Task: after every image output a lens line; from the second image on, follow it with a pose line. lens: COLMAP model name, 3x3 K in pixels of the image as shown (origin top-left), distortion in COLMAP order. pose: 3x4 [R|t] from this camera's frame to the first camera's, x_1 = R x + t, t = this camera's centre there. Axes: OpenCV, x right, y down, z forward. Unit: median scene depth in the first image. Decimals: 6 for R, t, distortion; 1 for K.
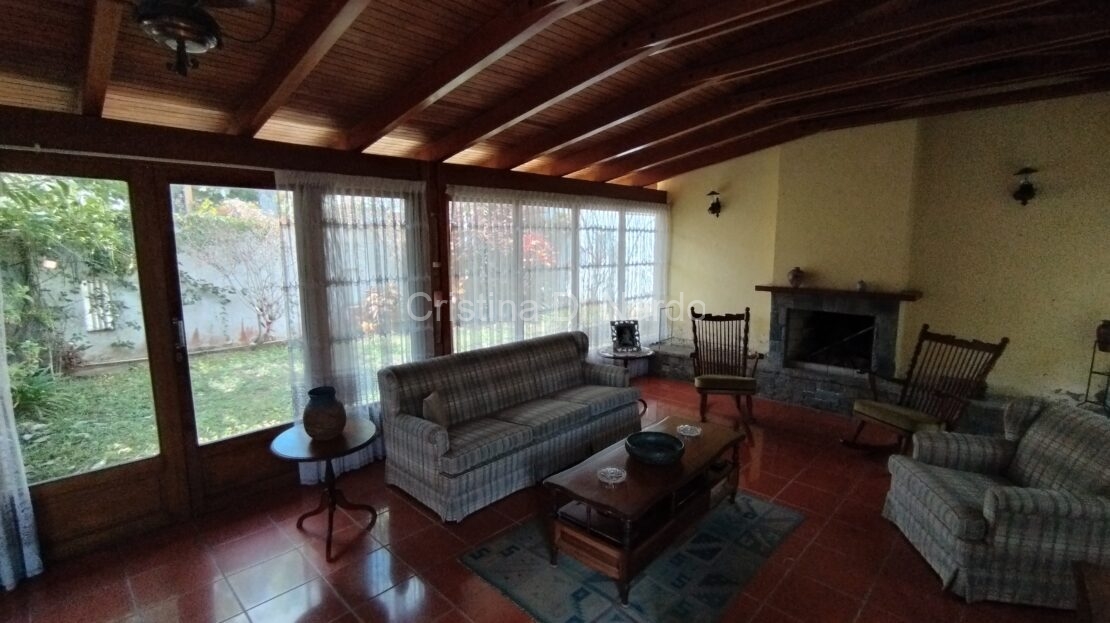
lens RADIAL K [[508.0, 0, 554.5], [0, 508.0, 311.7], [0, 0, 1]] dist [0.000798, -0.000163]
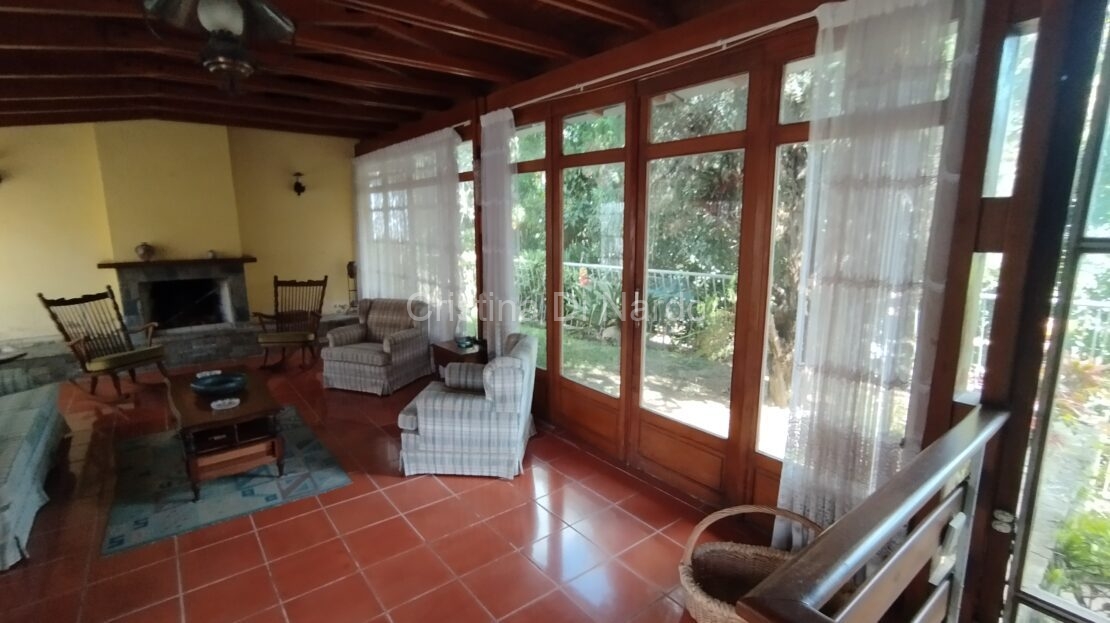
lens RADIAL K [[508.0, 0, 550.6], [0, 508.0, 318.2], [0, 0, 1]] dist [0.000798, -0.000163]
pose [[0.144599, -0.179099, 0.973147, -0.515058], [0.141276, 0.977144, 0.158843, 0.021094], [-0.979353, 0.114514, 0.166596, 0.003016]]
